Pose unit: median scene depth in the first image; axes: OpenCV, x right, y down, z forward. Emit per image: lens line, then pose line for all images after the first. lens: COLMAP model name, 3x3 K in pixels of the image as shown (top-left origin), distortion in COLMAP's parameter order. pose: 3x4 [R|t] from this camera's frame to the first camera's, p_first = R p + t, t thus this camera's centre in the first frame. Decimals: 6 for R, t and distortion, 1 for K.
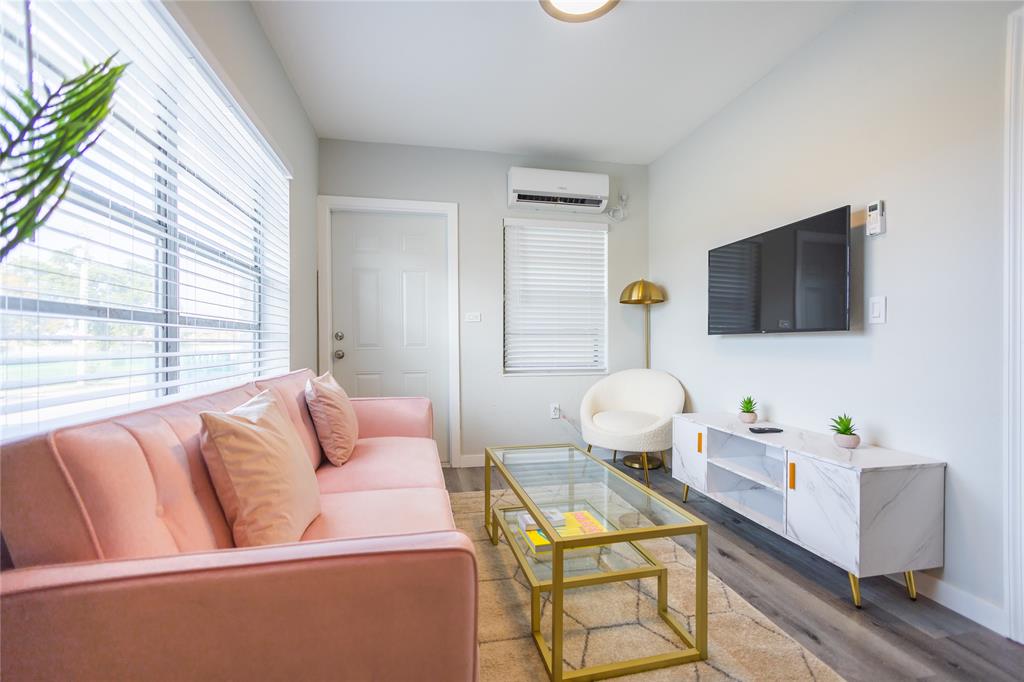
lens RADIAL K [[444.4, 0, 512.0], [0, 444.4, 341.0], [0, 0, 1]] dist [-0.001961, 0.000497]
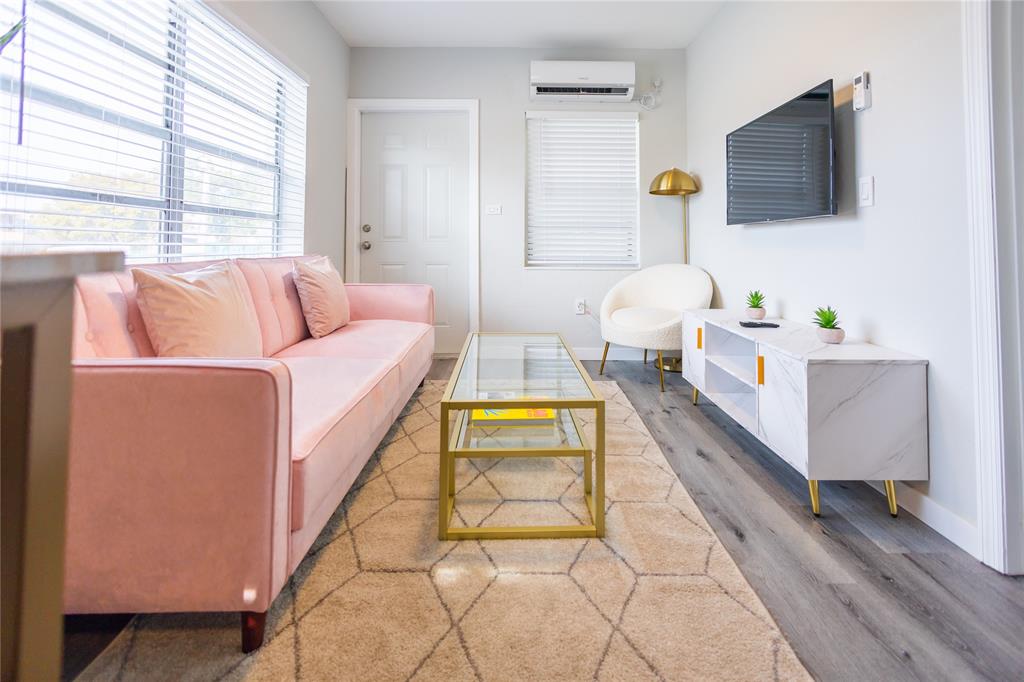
lens RADIAL K [[468.7, 0, 514.4], [0, 468.7, 222.2], [0, 0, 1]] dist [-0.002437, -0.000698]
pose [[0.982322, -0.004856, -0.187138, 0.239330], [-0.002951, 0.999138, -0.041414, 0.027910], [0.187178, 0.041234, 0.981460, -0.055333]]
